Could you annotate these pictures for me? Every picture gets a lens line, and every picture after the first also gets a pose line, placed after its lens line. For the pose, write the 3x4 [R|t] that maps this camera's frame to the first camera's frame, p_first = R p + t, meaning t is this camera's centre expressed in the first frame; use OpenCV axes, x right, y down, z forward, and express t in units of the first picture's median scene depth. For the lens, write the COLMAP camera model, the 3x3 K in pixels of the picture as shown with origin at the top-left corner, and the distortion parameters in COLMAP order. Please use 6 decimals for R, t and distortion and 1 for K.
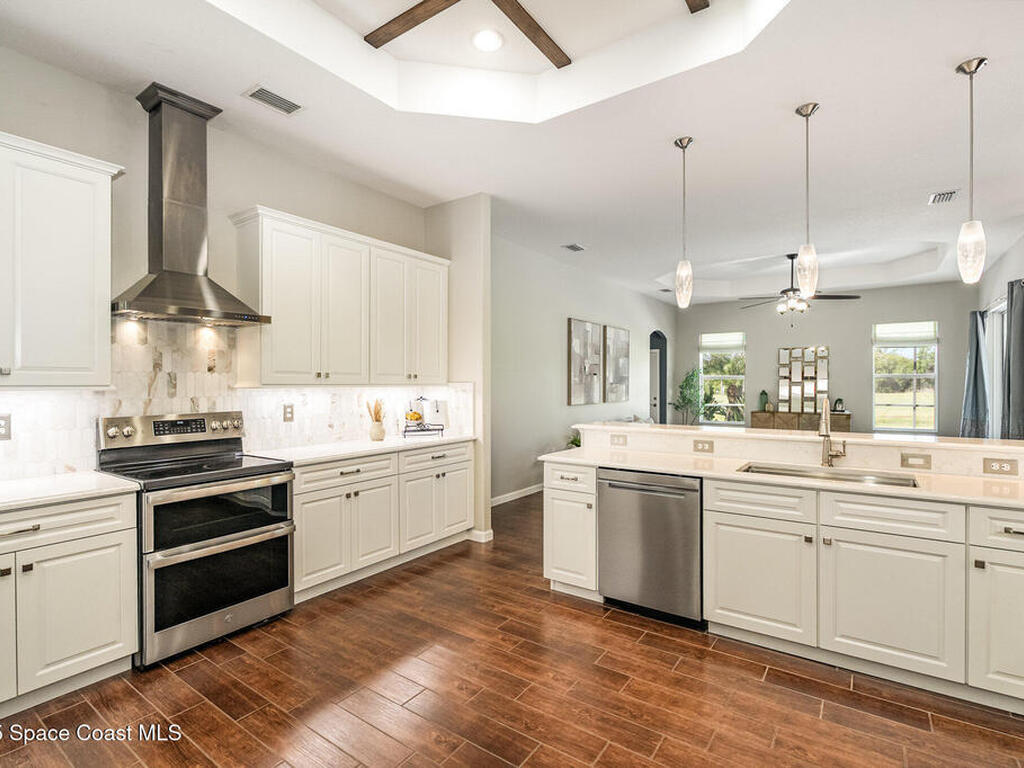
lens RADIAL K [[507.3, 0, 523.1], [0, 507.3, 385.8], [0, 0, 1]] dist [-0.006487, -0.000974]
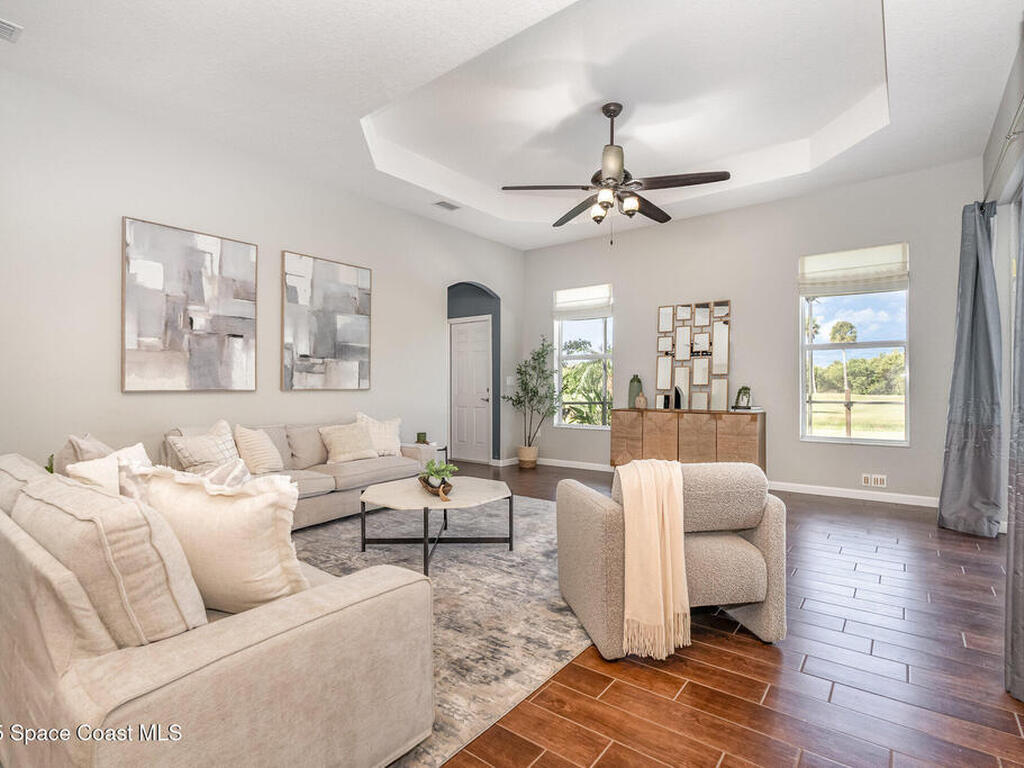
lens RADIAL K [[507.3, 0, 529.6], [0, 507.3, 386.0], [0, 0, 1]] dist [-0.006487, -0.000974]
pose [[0.999434, -0.000509, -0.033645, 0.482748], [0.000324, 0.999985, -0.005517, 0.033968], [0.033647, 0.005503, 0.999419, 0.495659]]
